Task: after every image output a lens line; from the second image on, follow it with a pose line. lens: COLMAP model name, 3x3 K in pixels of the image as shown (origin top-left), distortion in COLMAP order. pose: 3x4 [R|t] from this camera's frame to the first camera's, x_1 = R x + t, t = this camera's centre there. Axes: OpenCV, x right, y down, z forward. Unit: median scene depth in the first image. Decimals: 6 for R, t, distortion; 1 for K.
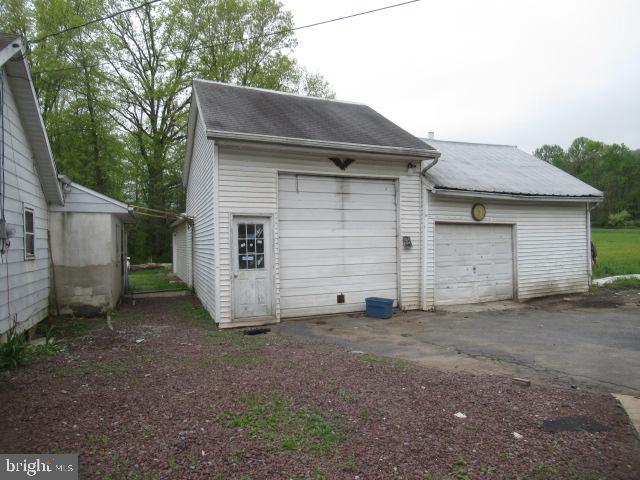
lens RADIAL K [[484.4, 0, 316.8], [0, 484.4, 253.9], [0, 0, 1]] dist [0.004294, 0.006324]
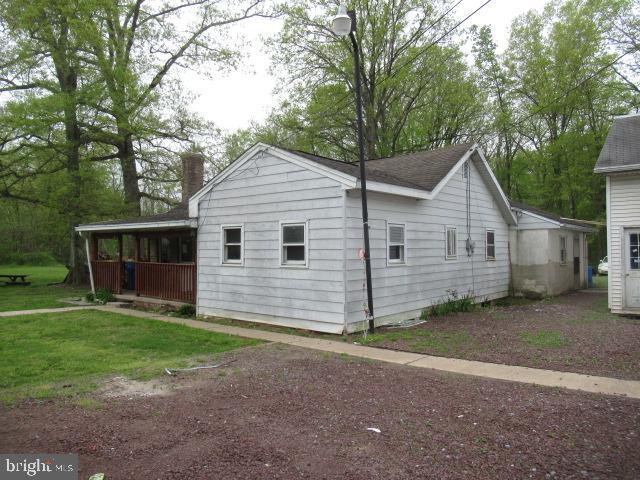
lens RADIAL K [[484.4, 0, 316.8], [0, 484.4, 253.9], [0, 0, 1]] dist [0.004294, 0.006324]
pose [[0.517057, -0.003274, -0.855945, 0.476545], [-0.002808, 0.999981, -0.005521, 0.000352], [0.855946, 0.005258, 0.517038, -0.351631]]
